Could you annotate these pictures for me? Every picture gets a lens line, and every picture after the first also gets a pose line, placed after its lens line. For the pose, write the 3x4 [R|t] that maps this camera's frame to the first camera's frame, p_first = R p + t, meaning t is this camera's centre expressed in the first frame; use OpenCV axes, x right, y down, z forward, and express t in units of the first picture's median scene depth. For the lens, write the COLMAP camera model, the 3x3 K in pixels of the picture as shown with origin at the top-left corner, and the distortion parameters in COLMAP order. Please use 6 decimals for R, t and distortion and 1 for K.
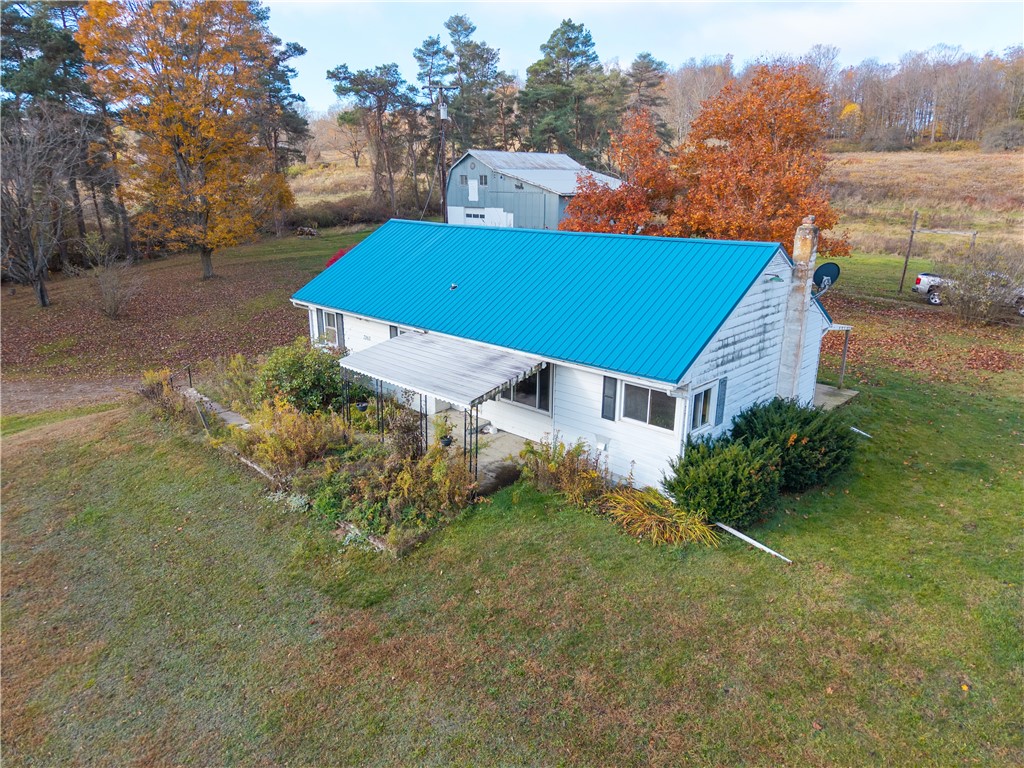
lens RADIAL K [[688.7, 0, 516.1], [0, 688.7, 385.0], [0, 0, 1]] dist [0.001245, -0.000317]
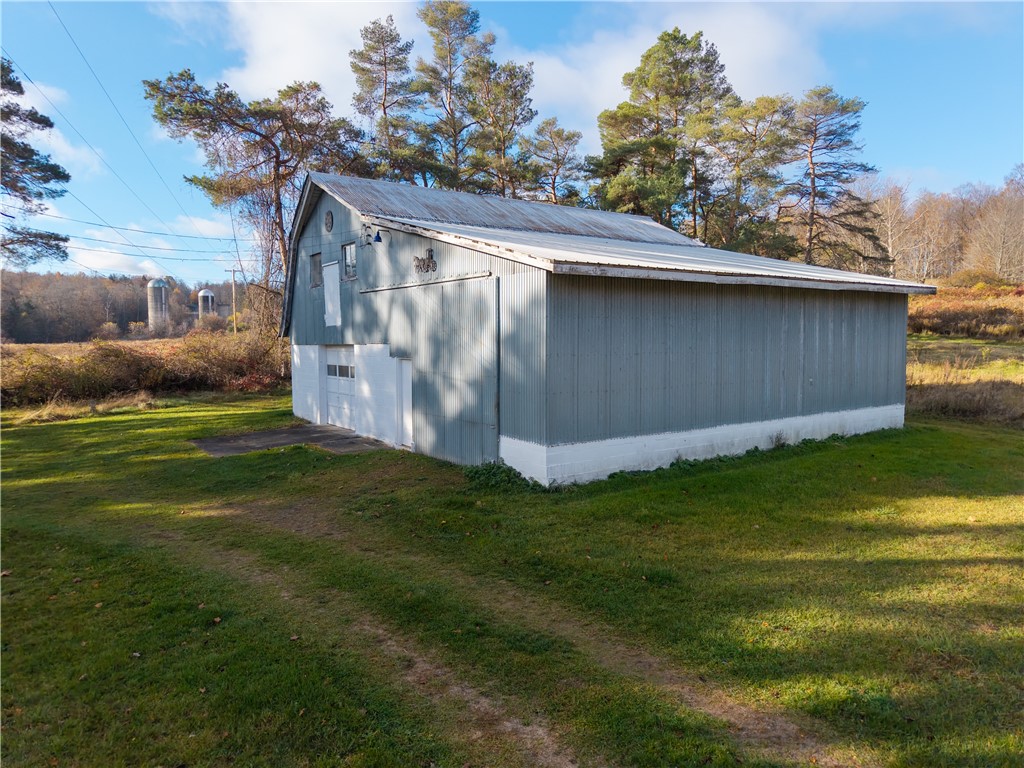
lens RADIAL K [[688.7, 0, 516.1], [0, 688.7, 385.0], [0, 0, 1]] dist [0.001245, -0.000317]
pose [[0.980553, -0.003021, -0.196233, 0.059216], [-0.041599, 0.973962, -0.222861, -0.123050], [0.191797, 0.226690, 0.954895, 0.511384]]
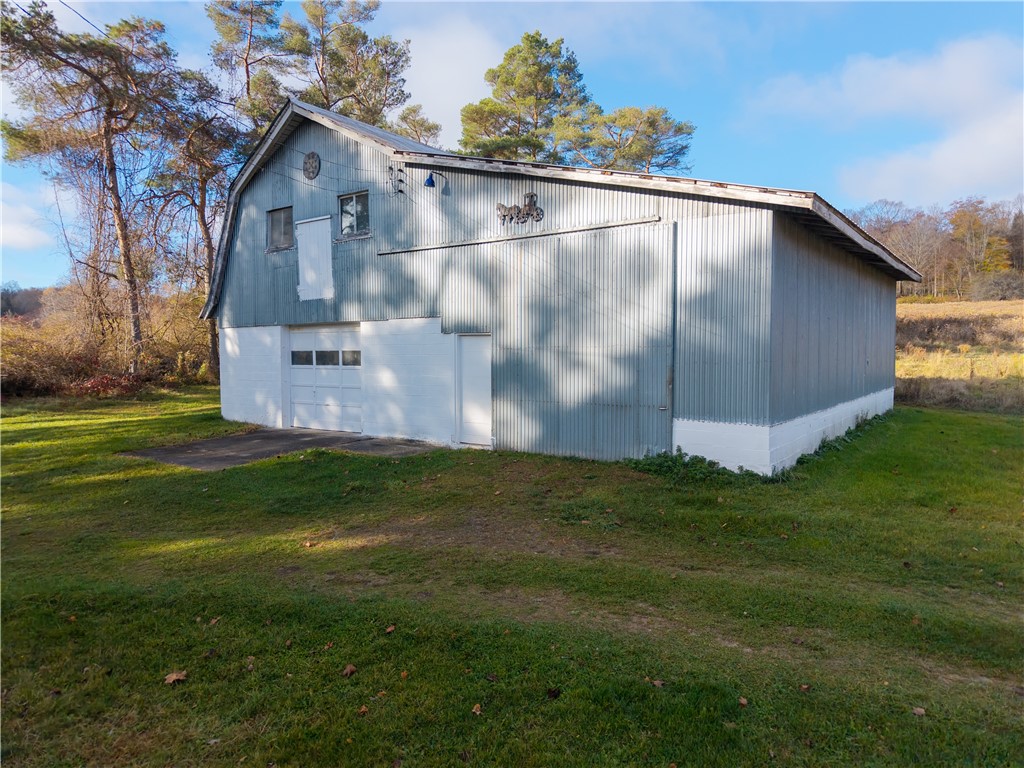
lens RADIAL K [[688.7, 0, 516.1], [0, 688.7, 385.0], [0, 0, 1]] dist [0.001245, -0.000317]
pose [[0.991386, -0.019413, 0.129523, -0.016418], [0.050477, 0.969188, -0.241093, -0.123336], [-0.120852, 0.245554, 0.961820, 0.540137]]
